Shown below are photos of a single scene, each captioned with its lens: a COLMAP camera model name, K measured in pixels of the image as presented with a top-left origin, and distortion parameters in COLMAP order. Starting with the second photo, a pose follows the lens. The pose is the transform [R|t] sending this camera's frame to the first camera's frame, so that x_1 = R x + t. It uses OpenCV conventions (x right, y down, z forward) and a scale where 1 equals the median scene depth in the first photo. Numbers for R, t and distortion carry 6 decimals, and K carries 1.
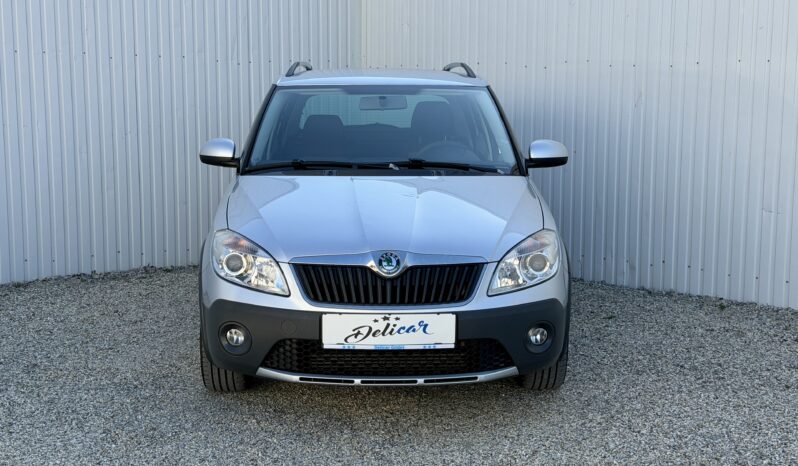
lens RADIAL K [[1072.0, 0, 400.2], [0, 1072.0, 233.2], [0, 0, 1]] dist [0.030231, 0.000000]
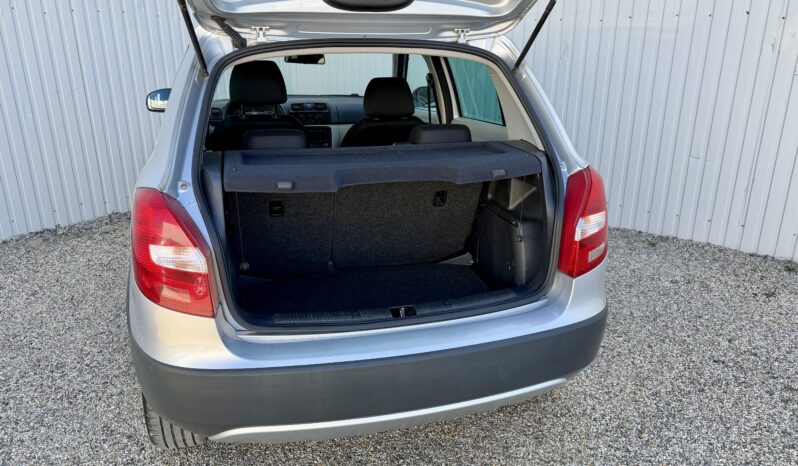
lens RADIAL K [[577.2, 0, 396.9], [0, 577.2, 233.1], [0, 0, 1]] dist [-0.013802, -0.004894]
pose [[0.980242, -0.068512, 0.185555, -0.064298], [0.030196, 0.978934, 0.201932, -0.061748], [-0.195481, -0.192339, 0.961661, 0.395722]]
